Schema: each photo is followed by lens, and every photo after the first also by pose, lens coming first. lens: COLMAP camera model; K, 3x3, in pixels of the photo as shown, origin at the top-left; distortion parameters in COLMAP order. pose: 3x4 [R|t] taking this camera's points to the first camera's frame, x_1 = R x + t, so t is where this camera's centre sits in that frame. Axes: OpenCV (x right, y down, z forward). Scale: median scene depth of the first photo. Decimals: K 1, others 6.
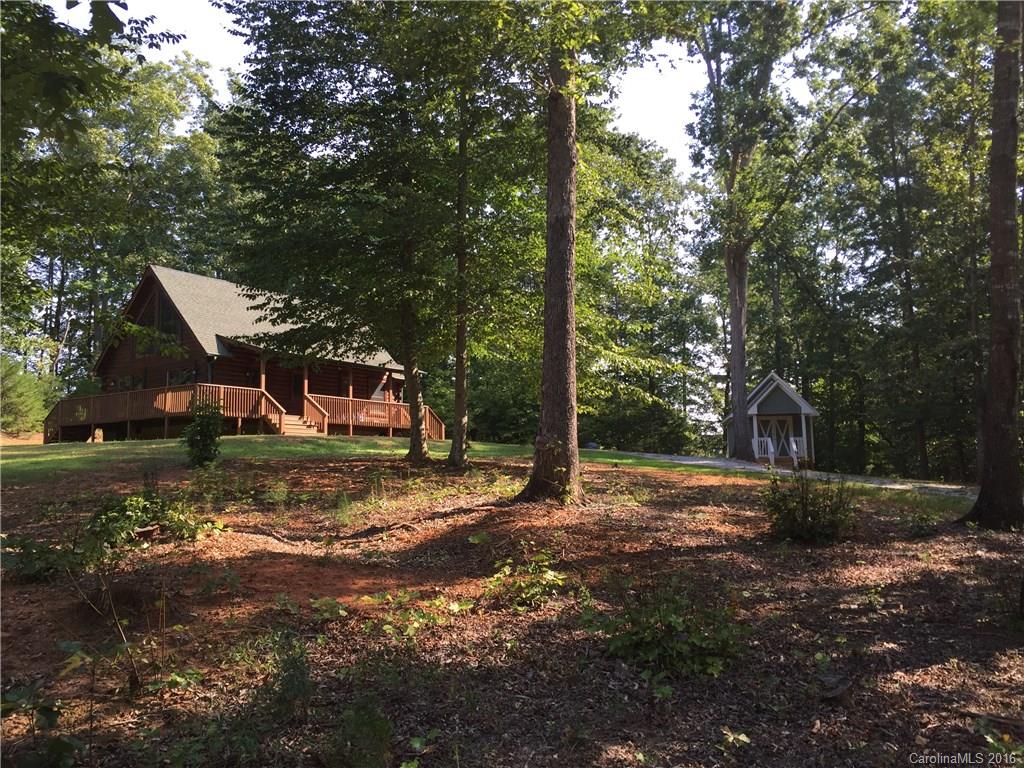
lens RADIAL K [[855.0, 0, 512.0], [0, 855.0, 384.0], [0, 0, 1]] dist [0.009696, 0.002917]
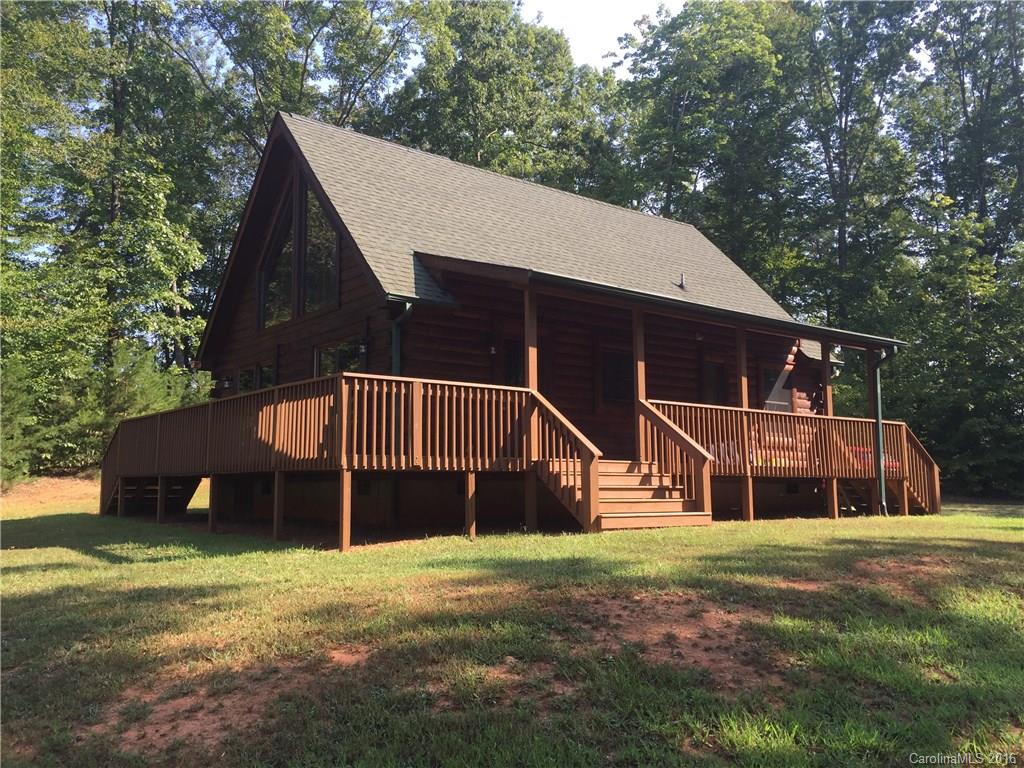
lens RADIAL K [[855.0, 0, 512.0], [0, 855.0, 384.0], [0, 0, 1]] dist [0.009696, 0.002917]
pose [[0.957418, -0.019079, -0.288074, -0.194500], [0.019084, 0.999814, -0.002793, 0.005060], [0.288073, -0.002824, 0.957604, 0.648525]]
